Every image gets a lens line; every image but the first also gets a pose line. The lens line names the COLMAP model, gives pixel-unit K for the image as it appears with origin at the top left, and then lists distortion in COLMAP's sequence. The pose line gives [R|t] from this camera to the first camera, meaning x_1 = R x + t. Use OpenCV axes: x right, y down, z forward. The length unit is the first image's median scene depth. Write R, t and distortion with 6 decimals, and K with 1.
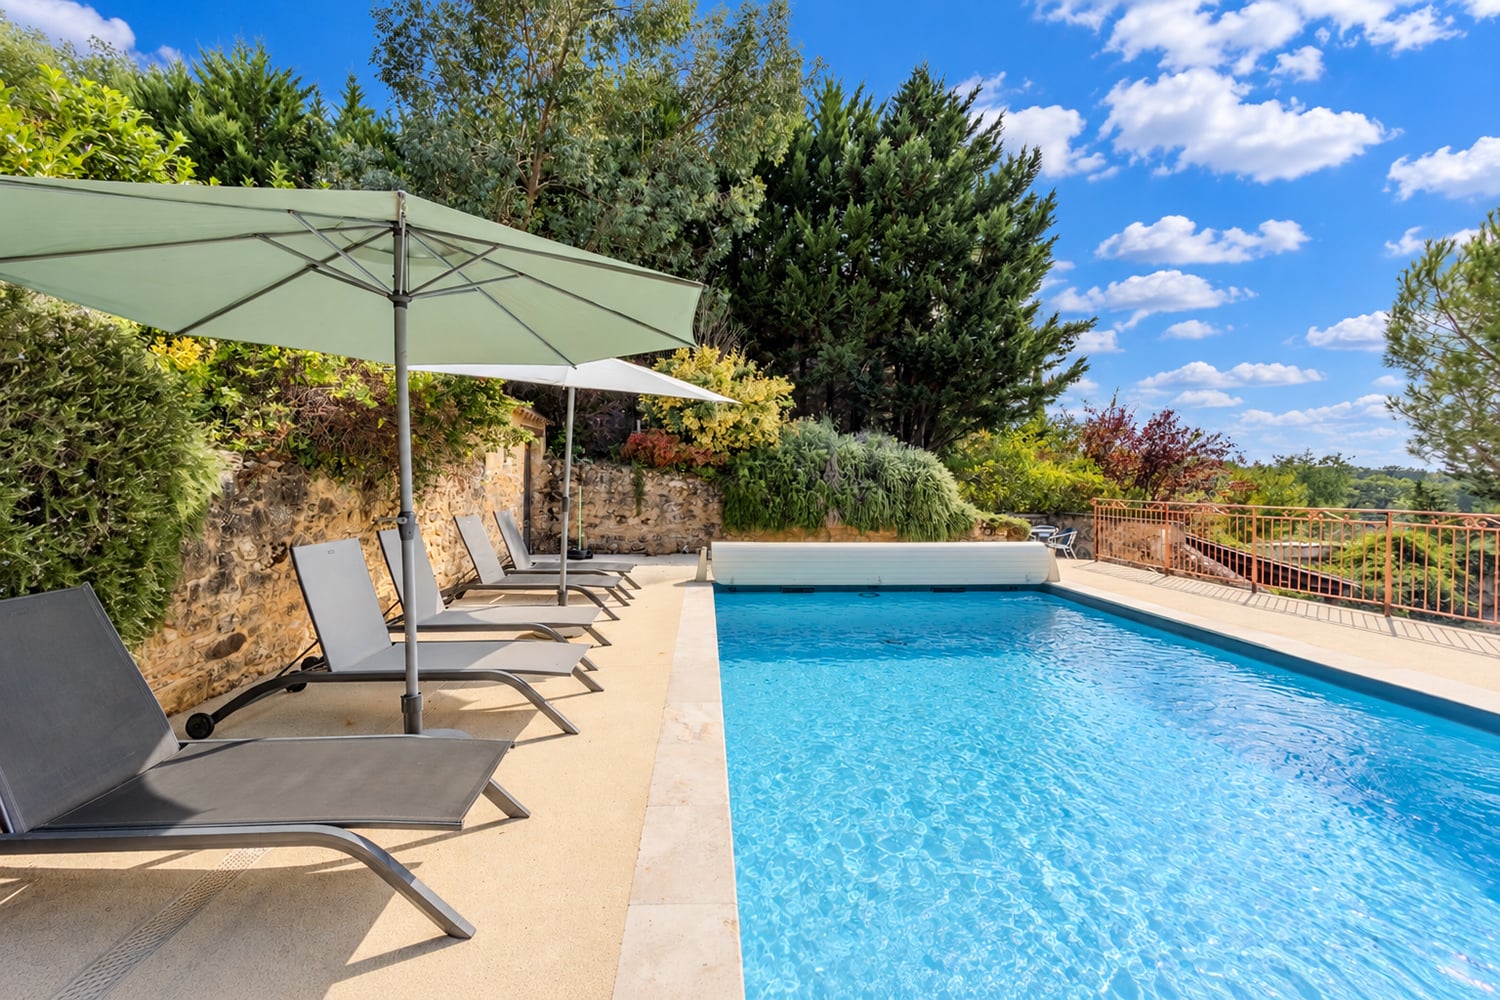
lens RADIAL K [[668.0, 0, 715.4], [0, 668.0, 485.3], [0, 0, 1]] dist [0.015466, -0.000193]
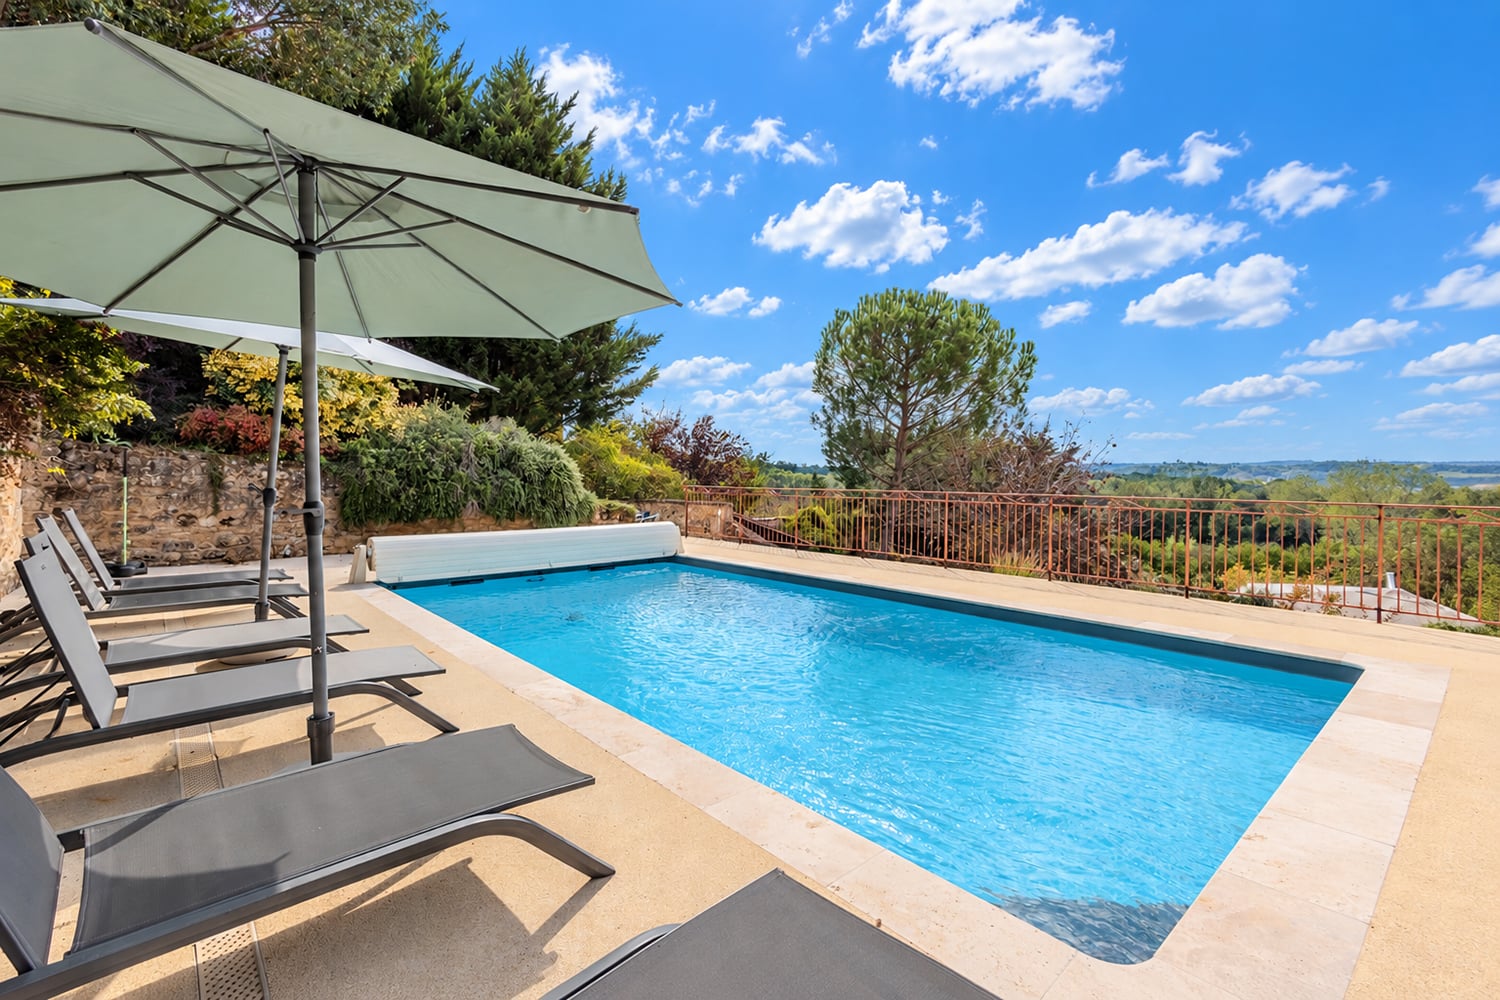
lens RADIAL K [[668.0, 0, 719.4], [0, 668.0, 488.3], [0, 0, 1]] dist [0.015466, -0.000193]
pose [[0.787940, -0.014329, 0.615585, -0.135458], [0.003428, 0.999816, 0.018886, 0.001702], [-0.615743, -0.012770, 0.787844, 0.003533]]
